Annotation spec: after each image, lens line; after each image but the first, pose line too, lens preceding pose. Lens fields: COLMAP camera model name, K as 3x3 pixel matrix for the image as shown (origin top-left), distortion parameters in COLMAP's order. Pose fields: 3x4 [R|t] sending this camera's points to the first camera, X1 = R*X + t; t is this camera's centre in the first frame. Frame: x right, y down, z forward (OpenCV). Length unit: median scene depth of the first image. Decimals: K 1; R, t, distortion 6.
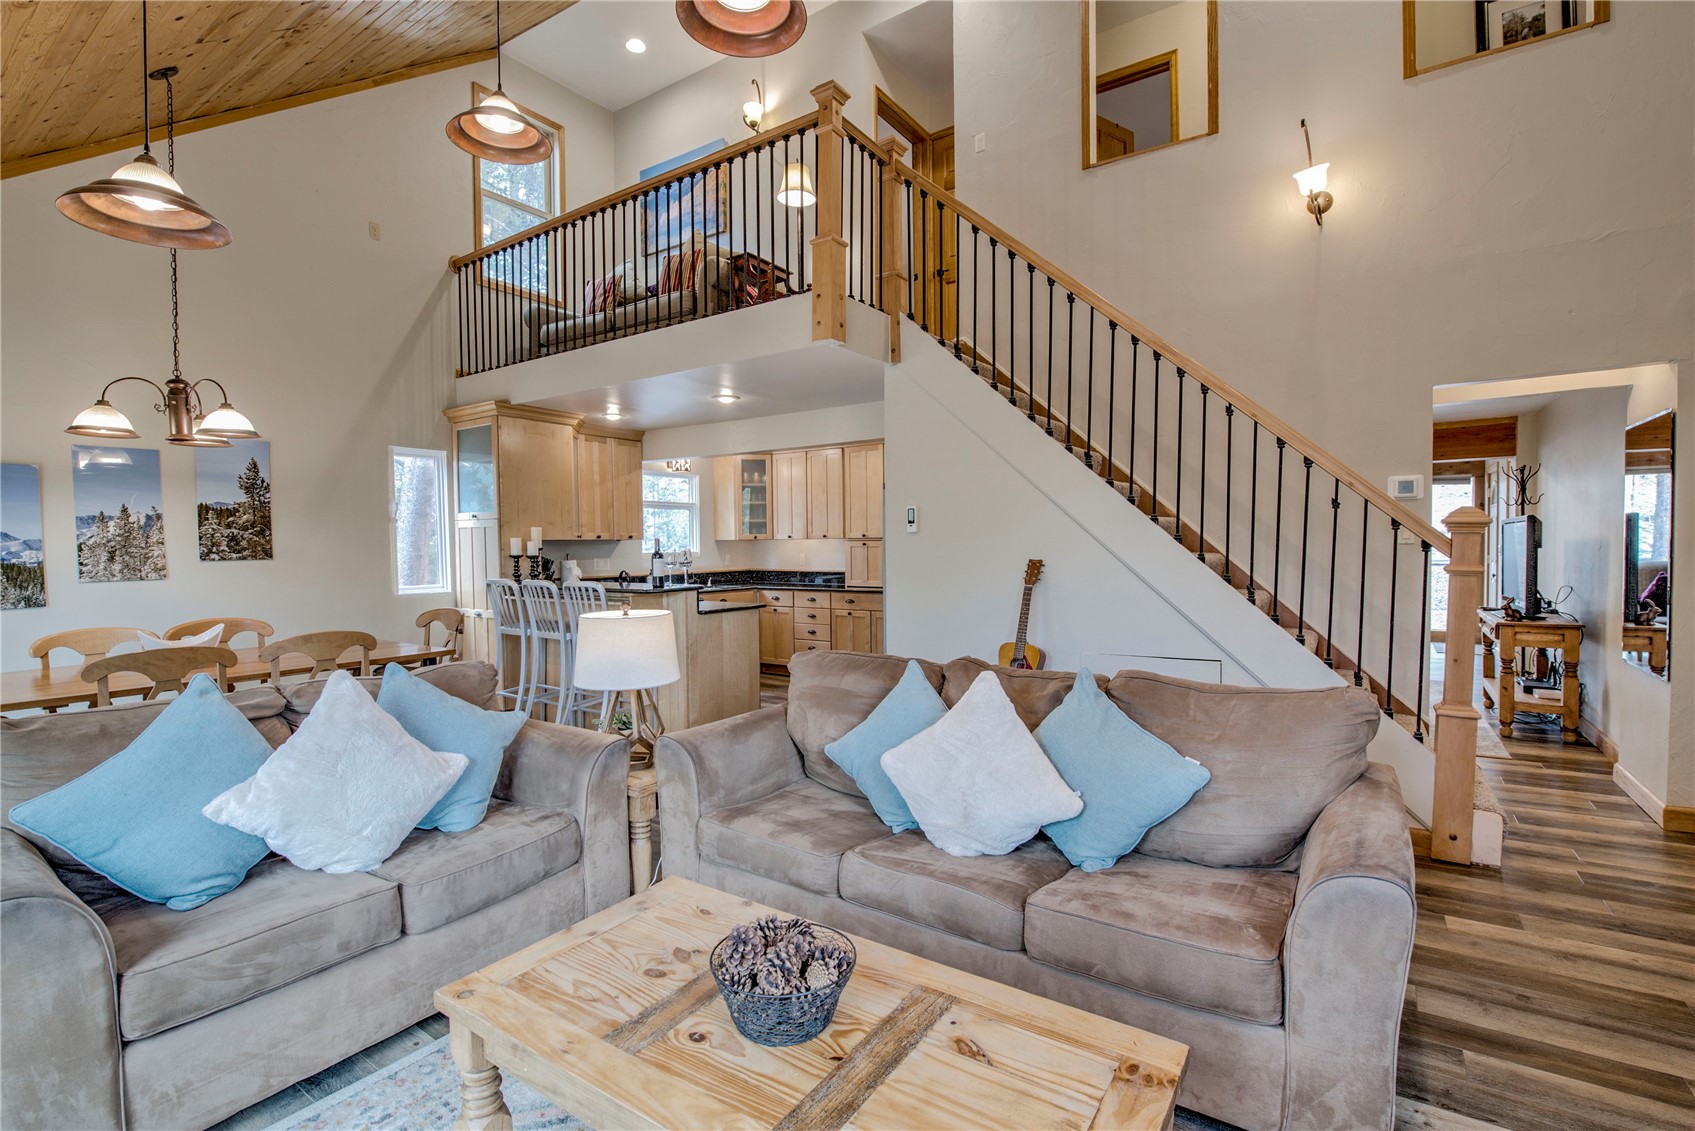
lens RADIAL K [[772.1, 0, 848.3], [0, 772.1, 569.4], [0, 0, 1]] dist [-0.016893, -0.002503]
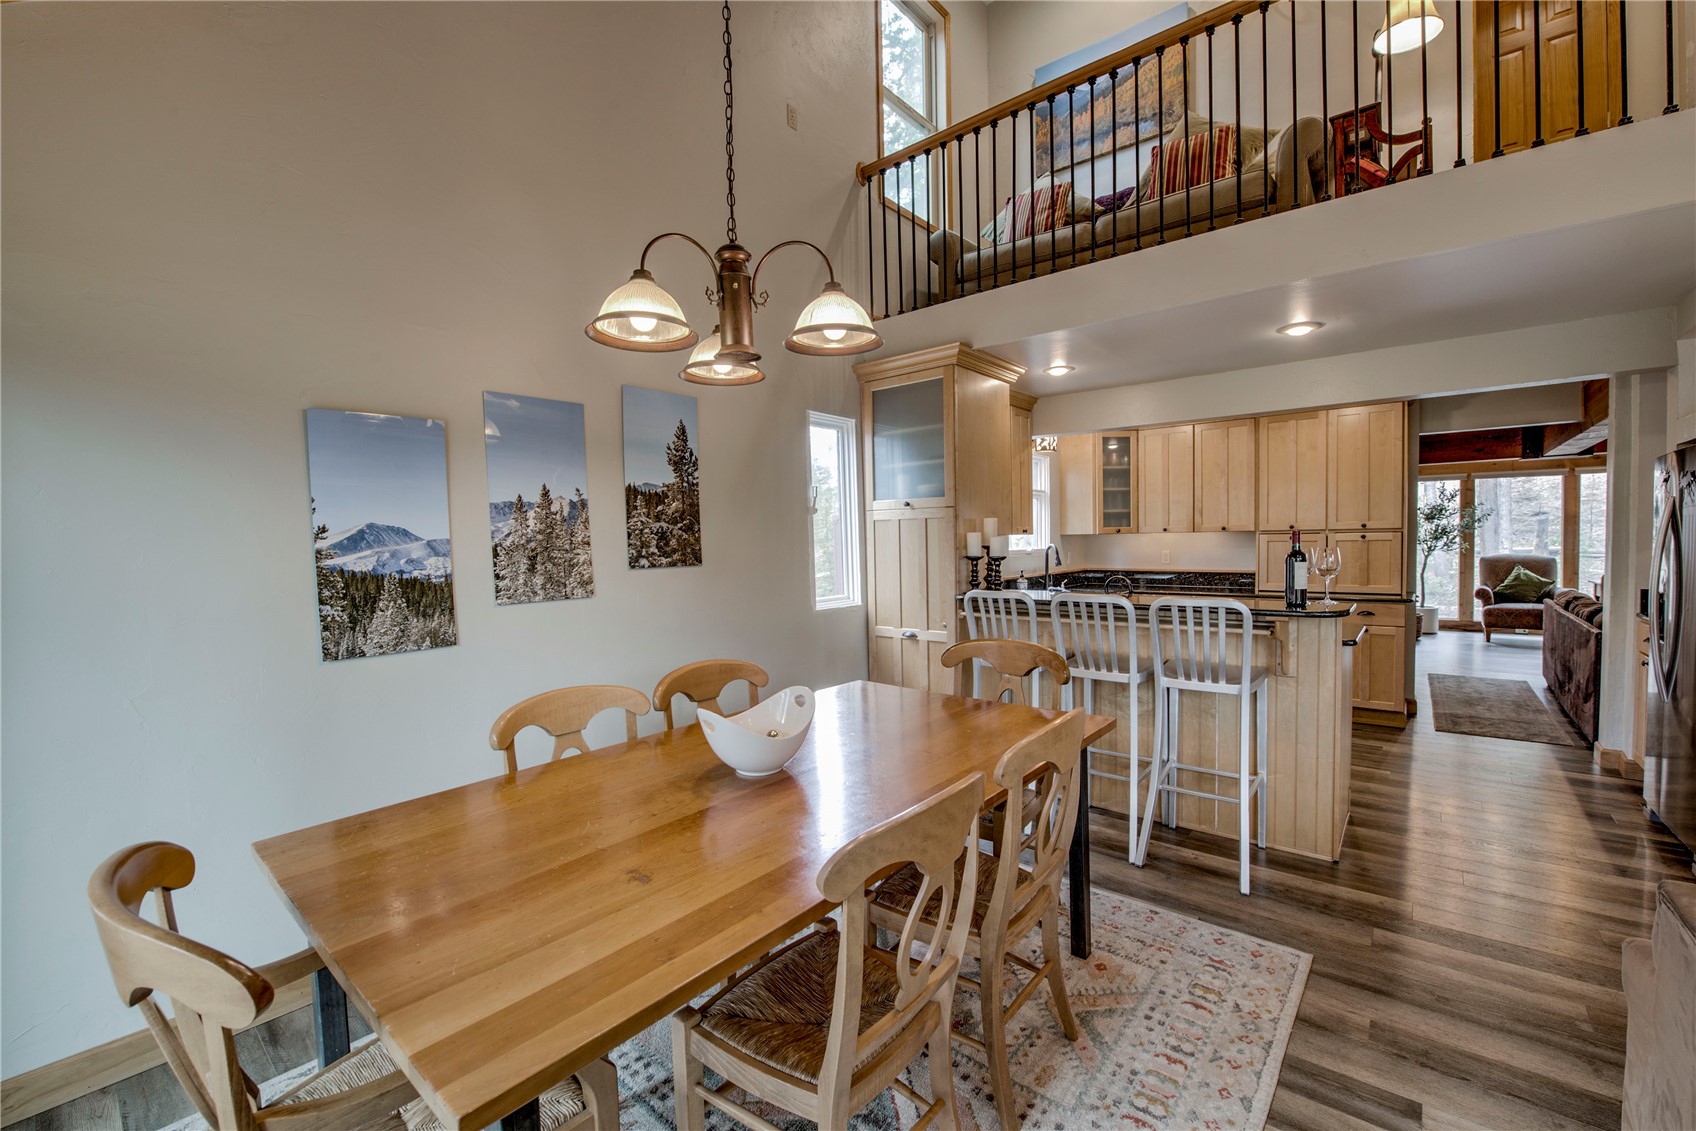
lens RADIAL K [[705.0, 0, 848.9], [0, 705.0, 561.0], [0, 0, 1]] dist [-0.011286, 0.000259]
pose [[0.995513, -0.007215, -0.094354, -0.572592], [0.006859, 0.999968, -0.004098, -0.013821], [0.094381, 0.003432, 0.995530, 0.376765]]
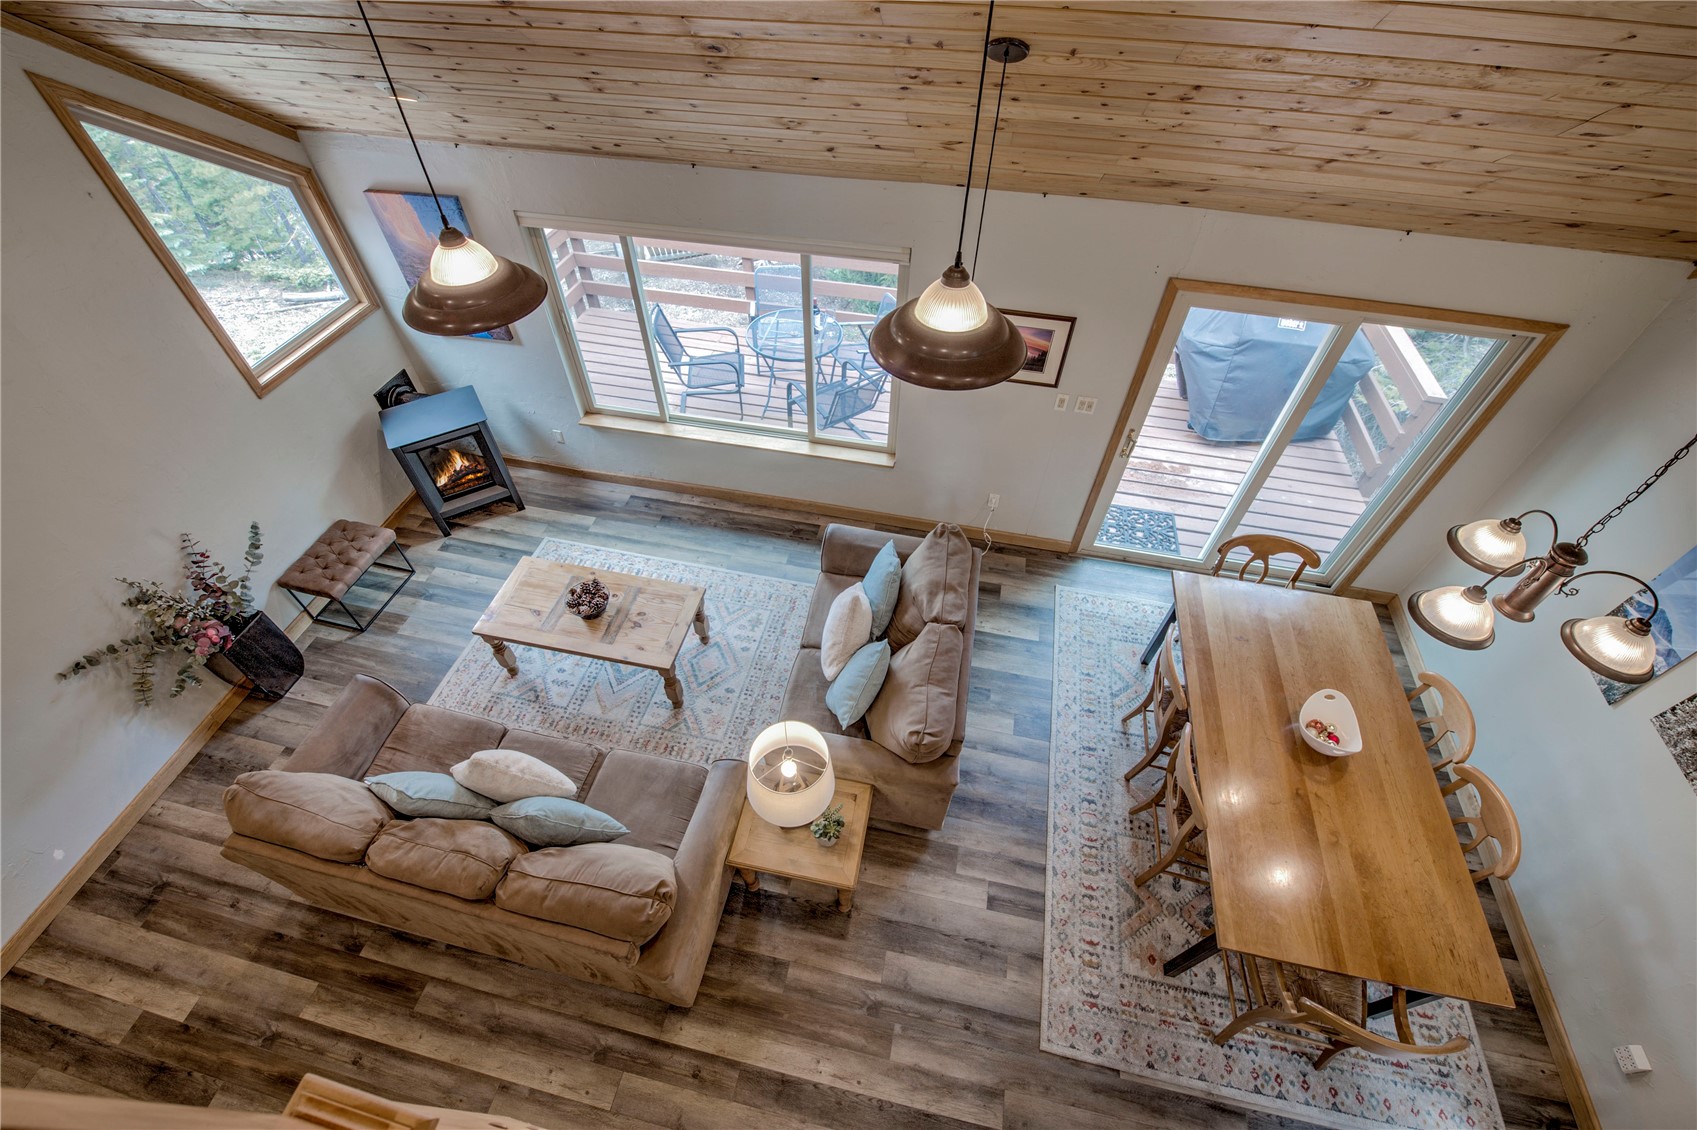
lens RADIAL K [[705.4, 0, 839.3], [0, 705.4, 560.4], [0, 0, 1]] dist [-0.011286, 0.000259]
pose [[-0.929336, 0.276328, -0.244904, -0.101652], [-0.012922, 0.638526, 0.769492, -0.537460], [0.369010, 0.718281, -0.589834, 0.862415]]
